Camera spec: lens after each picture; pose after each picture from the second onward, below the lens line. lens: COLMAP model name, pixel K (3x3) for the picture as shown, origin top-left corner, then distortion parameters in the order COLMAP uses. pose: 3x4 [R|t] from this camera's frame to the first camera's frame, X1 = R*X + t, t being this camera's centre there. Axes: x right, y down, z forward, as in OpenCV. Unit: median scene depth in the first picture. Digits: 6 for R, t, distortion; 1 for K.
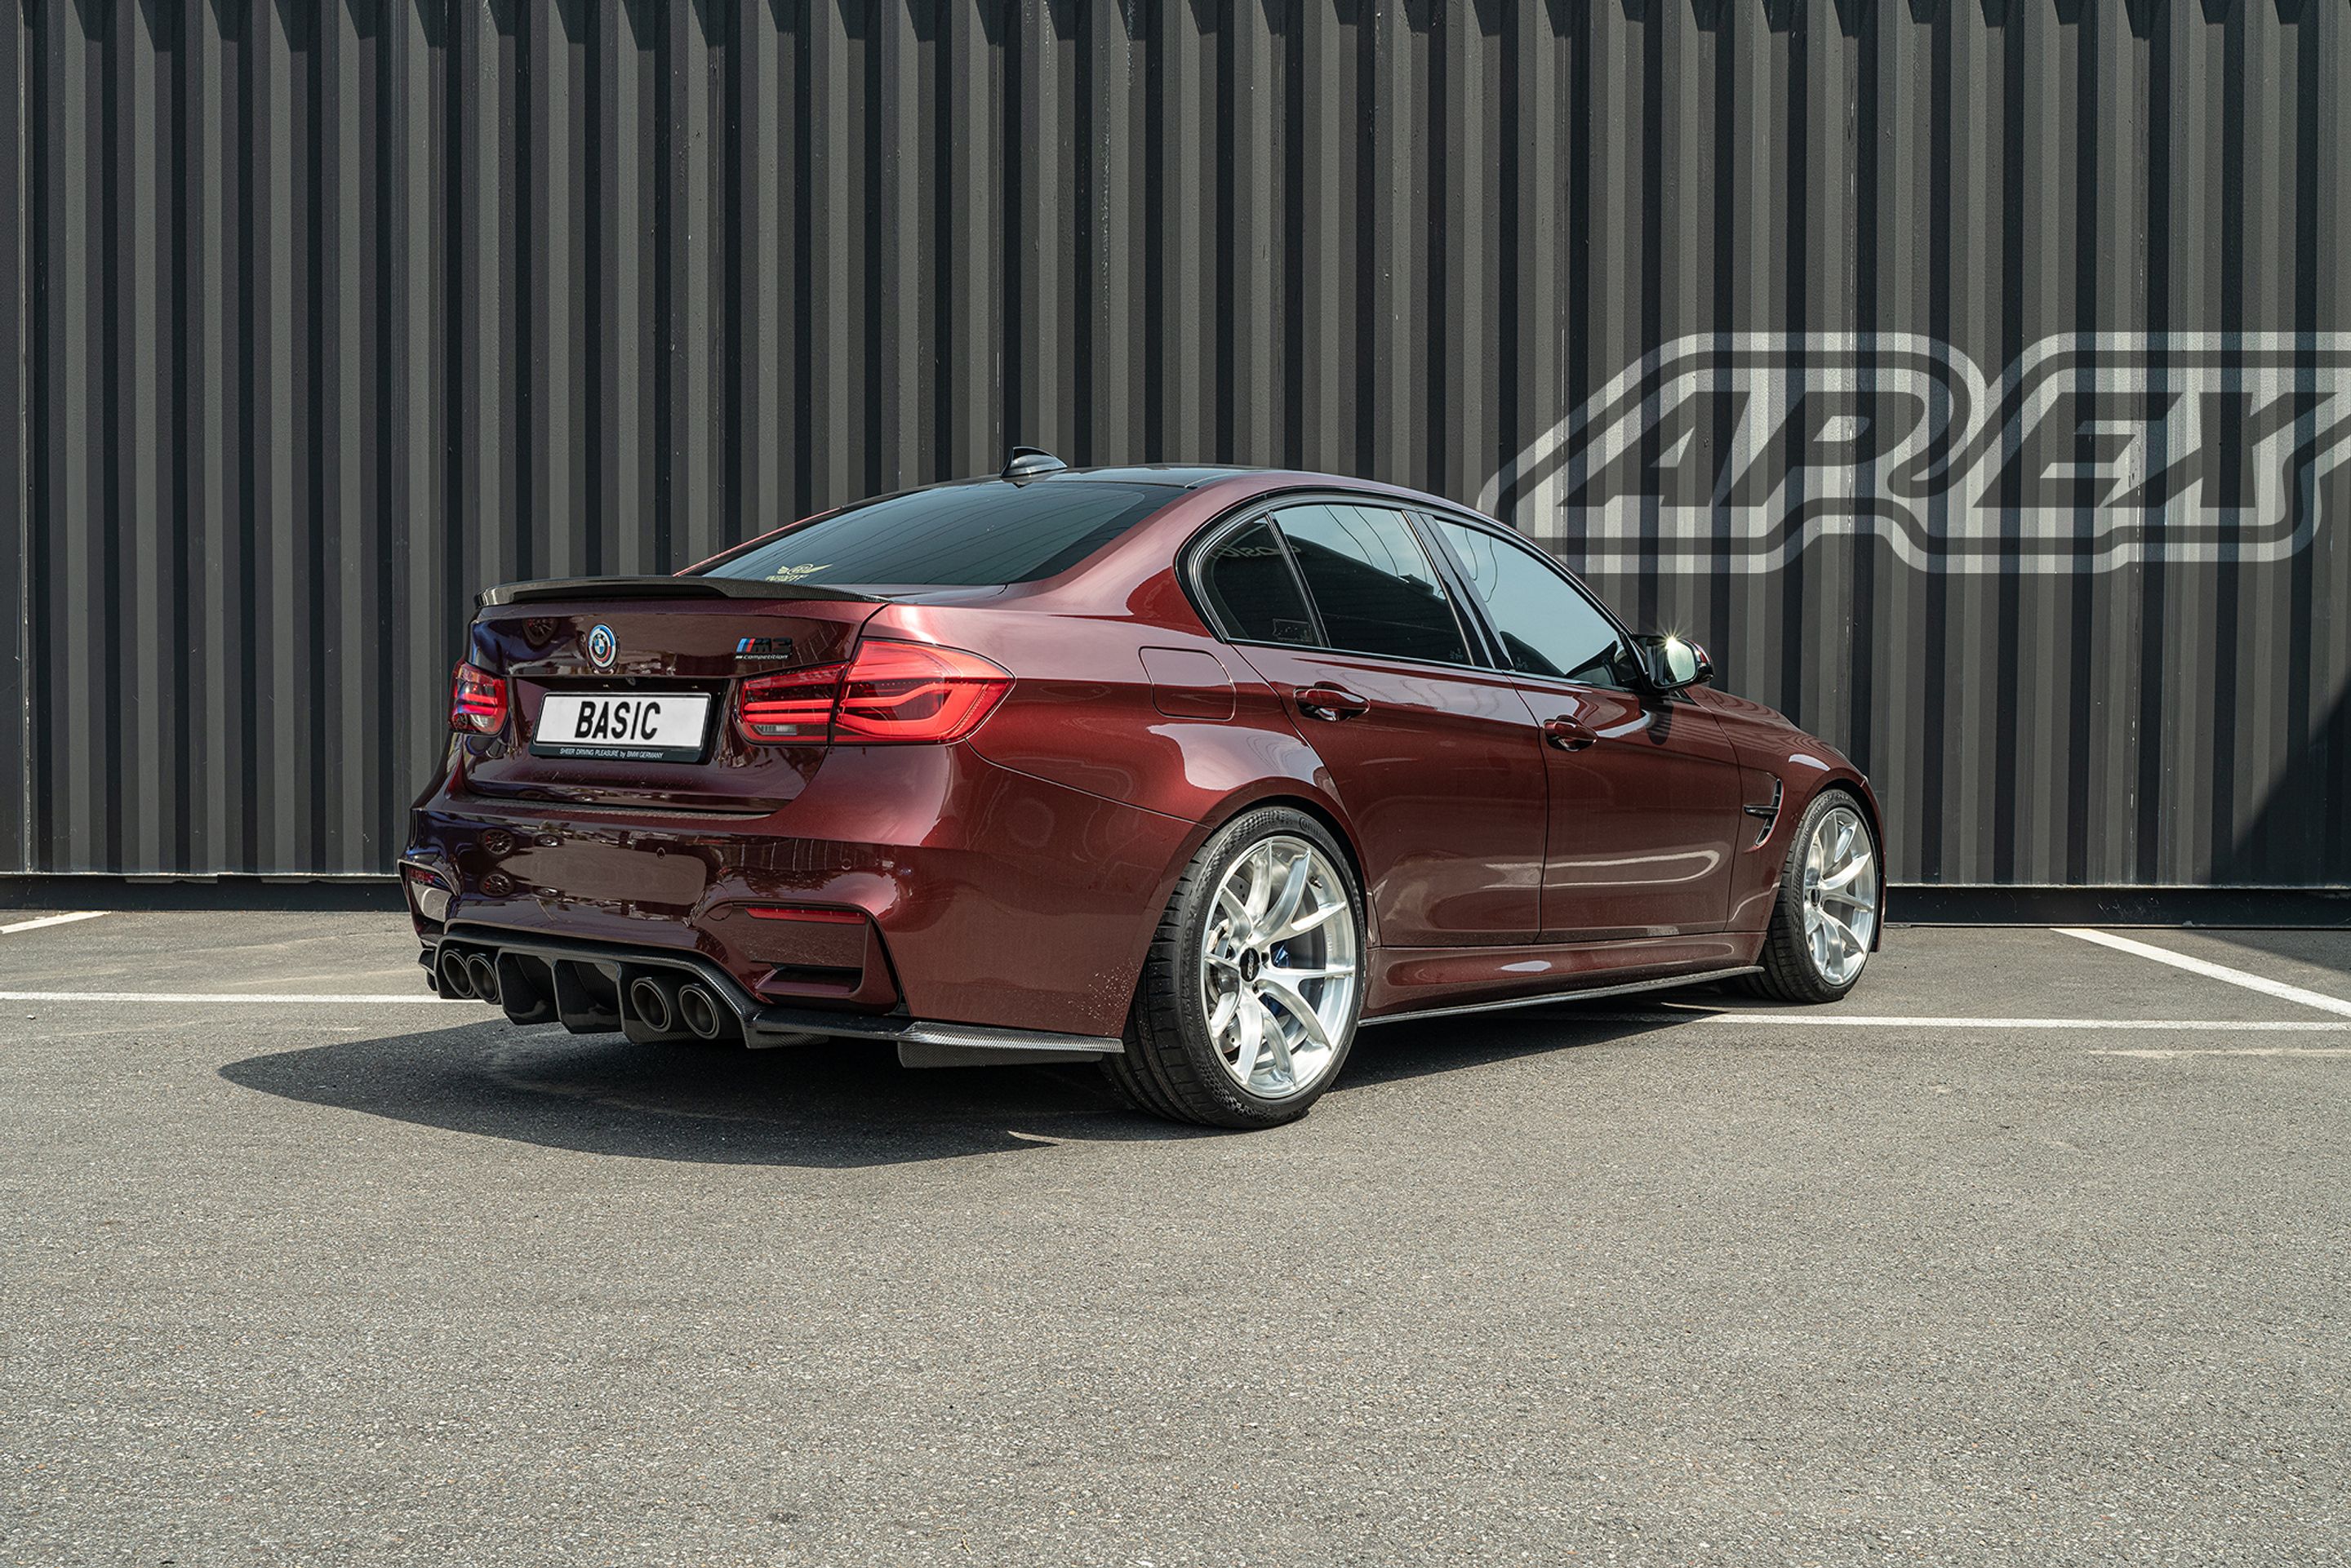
lens RADIAL K [[2291.4, 0, 1177.5], [0, 2291.4, 830.2], [0, 0, 1]] dist [0.013227, 0.000000]
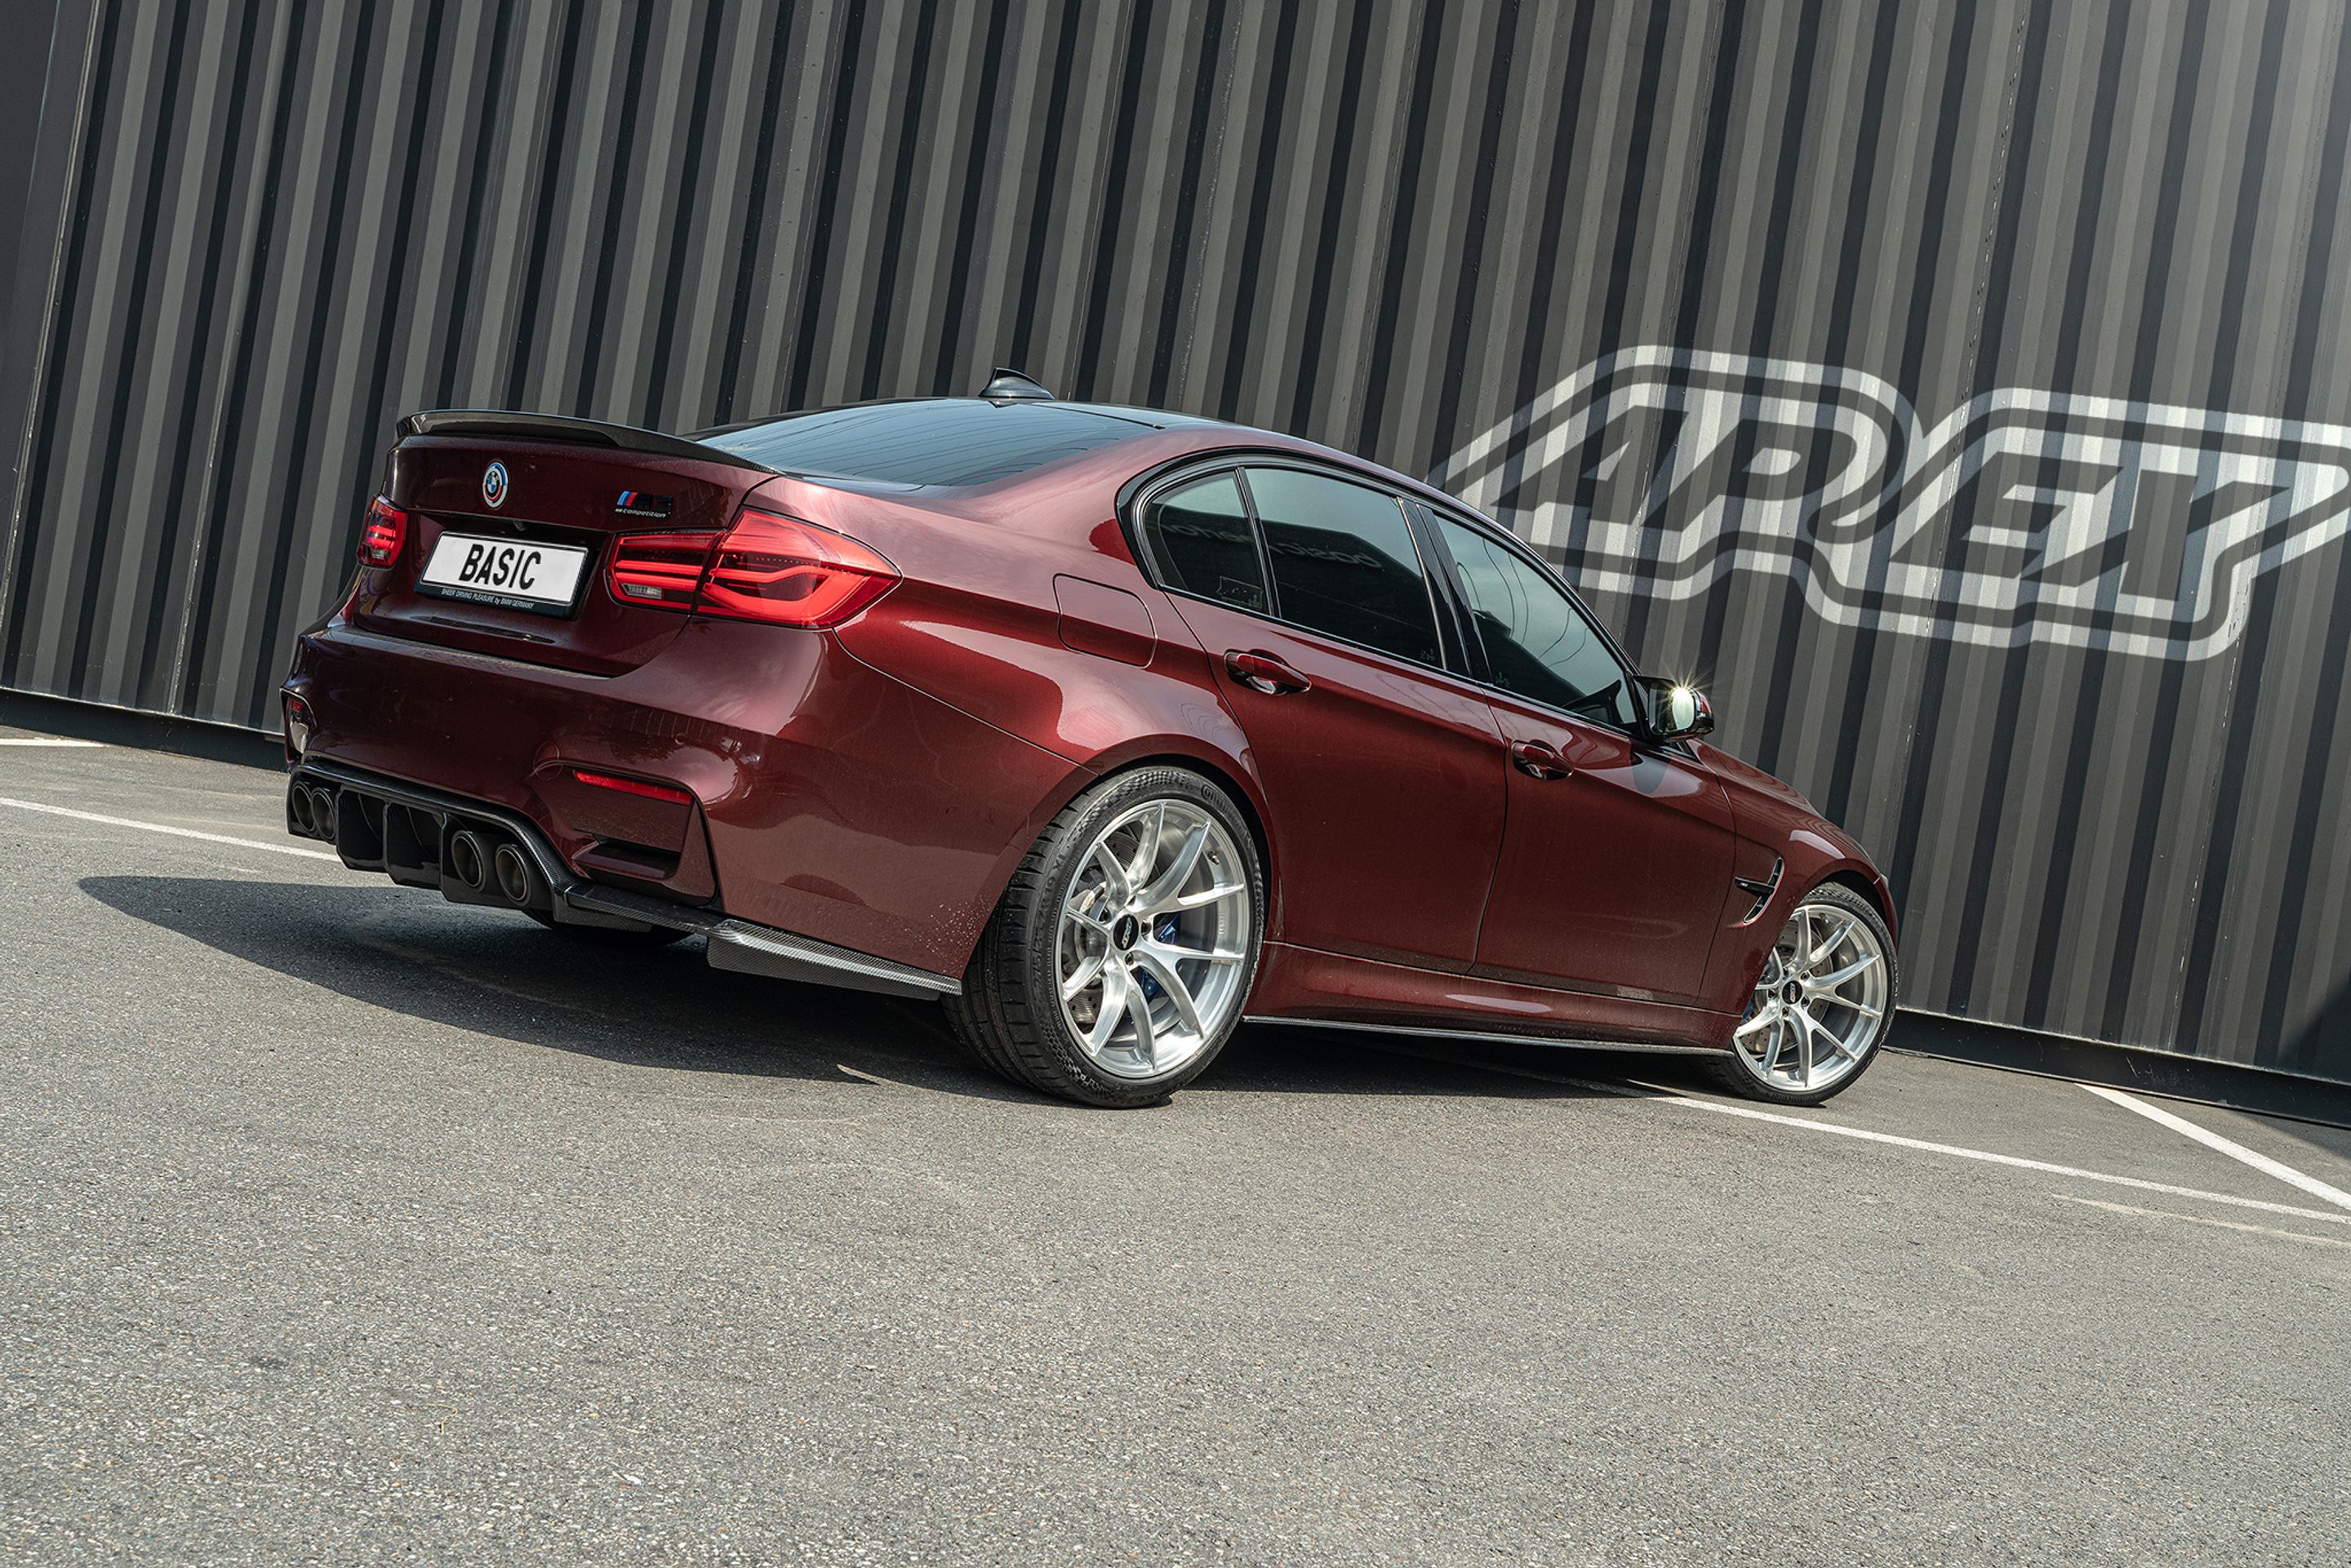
lens RADIAL K [[2291.4, 0, 1172.2], [0, 2291.4, 821.2], [0, 0, 1]] dist [0.013227, 0.000000]
pose [[0.985938, 0.158958, -0.051564, 0.091593], [-0.160132, 0.986904, -0.019468, 0.029300], [0.047794, 0.027451, 0.998480, 0.069384]]
